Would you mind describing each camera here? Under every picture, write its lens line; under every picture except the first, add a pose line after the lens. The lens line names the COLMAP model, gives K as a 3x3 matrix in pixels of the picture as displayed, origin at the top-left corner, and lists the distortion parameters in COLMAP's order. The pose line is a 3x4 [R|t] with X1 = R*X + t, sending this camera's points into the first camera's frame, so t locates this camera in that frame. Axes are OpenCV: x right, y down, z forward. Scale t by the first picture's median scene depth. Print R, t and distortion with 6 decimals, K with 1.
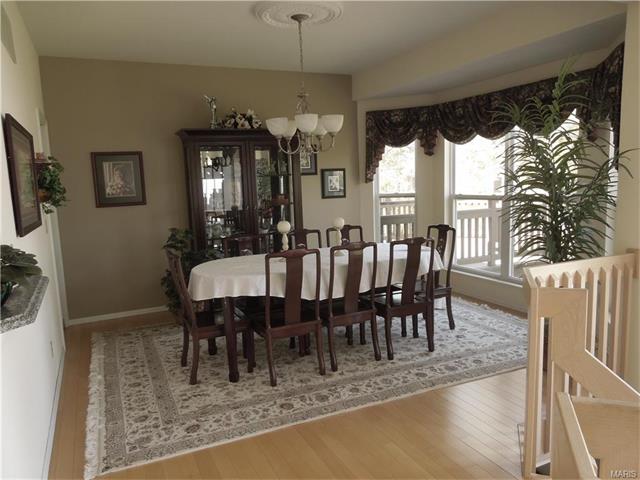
lens RADIAL K [[487.7, 0, 320.0], [0, 487.7, 240.0], [0, 0, 1]] dist [-0.000181, -0.002560]
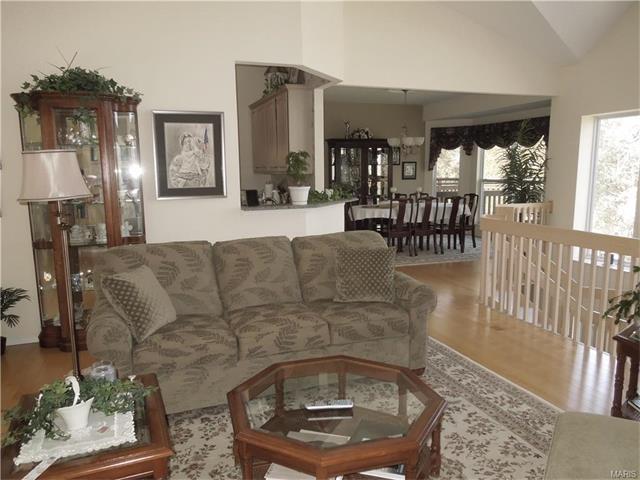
lens RADIAL K [[487.7, 0, 320.0], [0, 487.7, 240.0], [0, 0, 1]] dist [-0.000181, -0.002560]
pose [[0.995562, 0.043107, -0.083653, -0.152439], [-0.041122, 0.998834, 0.025311, 0.110818], [0.084646, -0.021758, 0.996173, -0.838324]]
